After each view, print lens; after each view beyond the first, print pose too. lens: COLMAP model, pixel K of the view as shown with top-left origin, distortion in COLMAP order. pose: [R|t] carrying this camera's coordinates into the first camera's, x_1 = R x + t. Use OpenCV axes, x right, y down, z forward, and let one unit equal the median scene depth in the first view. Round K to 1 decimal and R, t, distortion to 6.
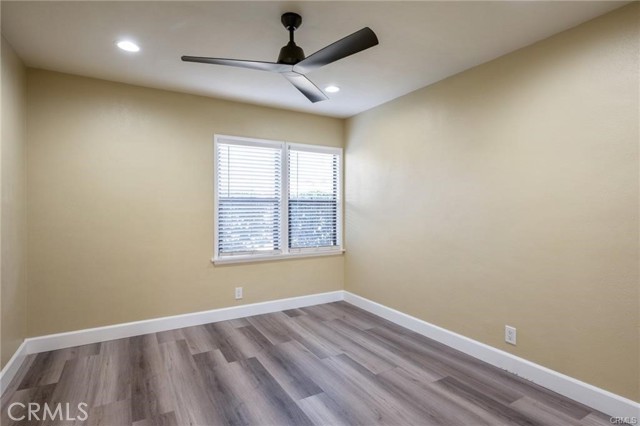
lens RADIAL K [[330.0, 0, 320.0], [0, 330.0, 213.0], [0, 0, 1]] dist [-0.000113, -0.000495]
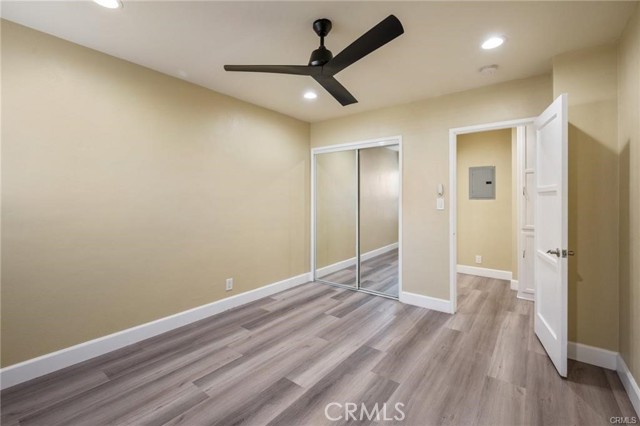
lens RADIAL K [[280.8, 0, 321.6], [0, 280.8, 205.1], [0, 0, 1]] dist [-0.000461, -0.000111]
pose [[-0.377663, -0.010282, 0.925886, -0.743775], [0.018952, 0.999643, 0.018832, -0.001574], [-0.925749, 0.024659, -0.377333, 1.083764]]
